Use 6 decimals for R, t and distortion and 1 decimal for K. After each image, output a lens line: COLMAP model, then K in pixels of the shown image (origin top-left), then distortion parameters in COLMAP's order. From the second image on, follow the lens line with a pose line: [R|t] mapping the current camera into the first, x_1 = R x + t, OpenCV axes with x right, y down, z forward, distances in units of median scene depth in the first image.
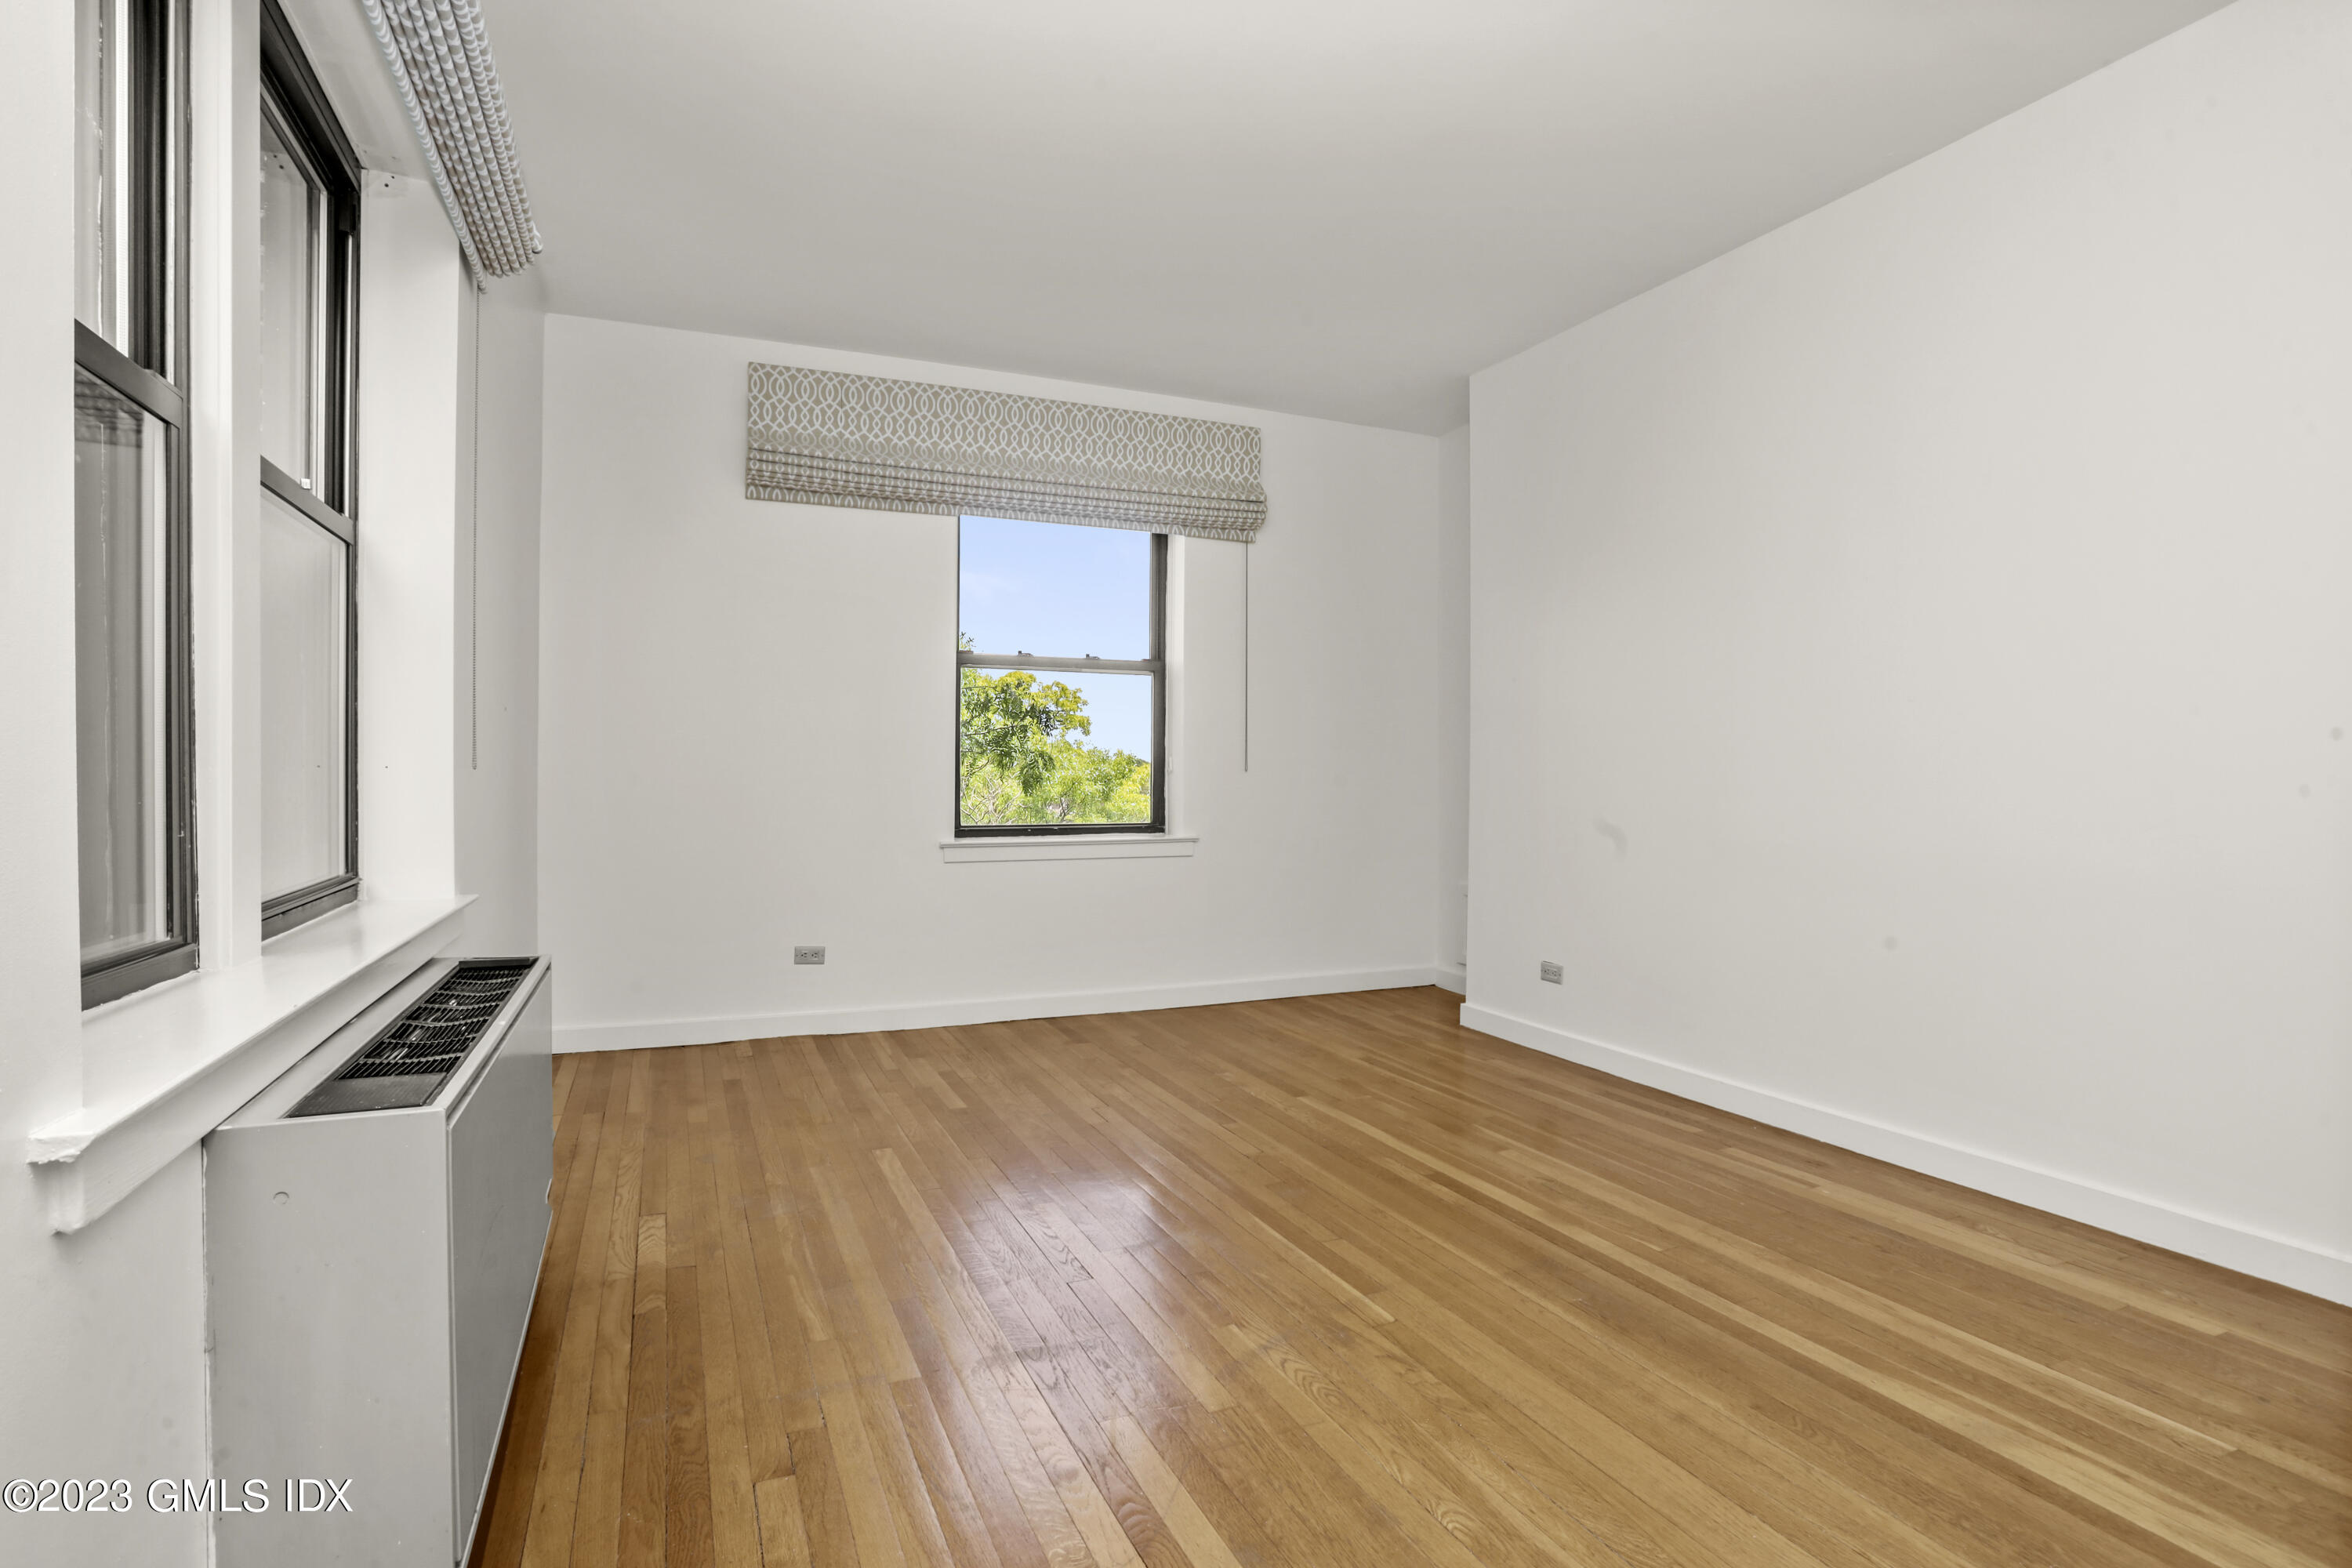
lens RADIAL K [[1188.3, 0, 1165.0], [0, 1188.3, 792.2], [0, 0, 1]] dist [-0.089581, 0.042724]
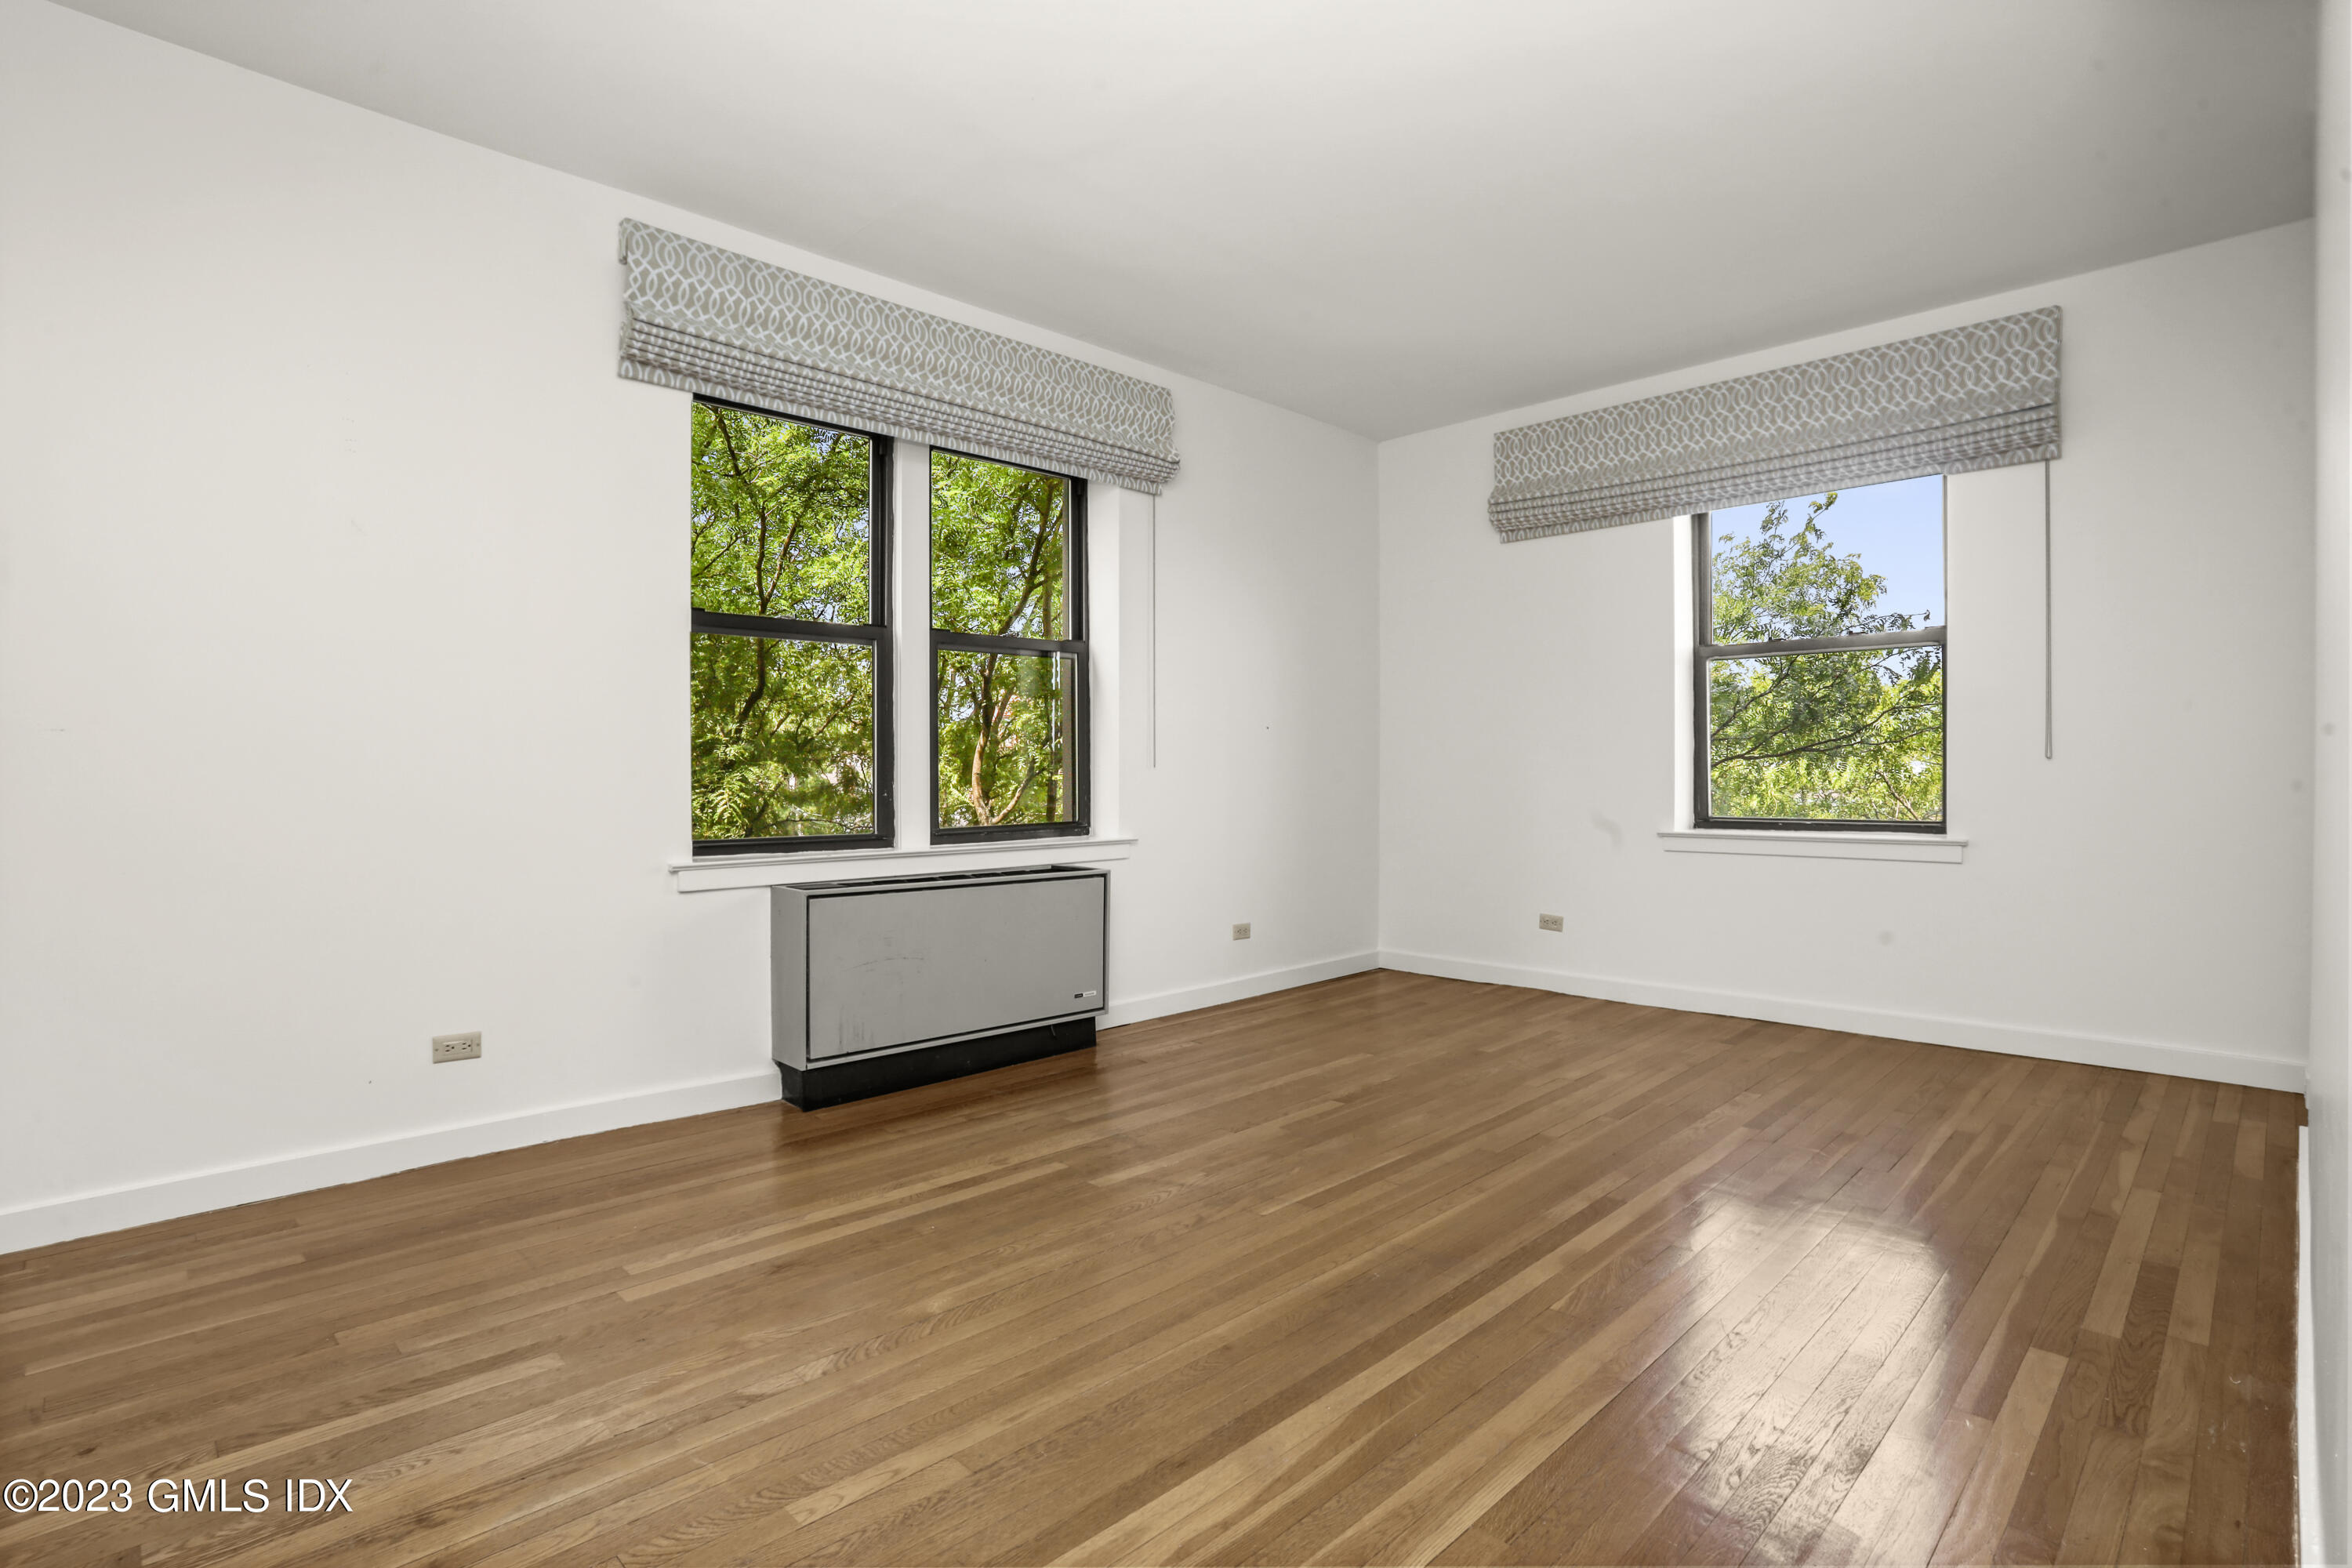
lens RADIAL K [[1188.3, 0, 1165.0], [0, 1188.3, 792.2], [0, 0, 1]] dist [-0.089581, 0.042724]
pose [[0.328420, 0.011340, -0.944464, 1.005504], [-0.005108, 0.999935, 0.010230, -0.001657], [0.944518, 0.001465, 0.328456, 0.377918]]
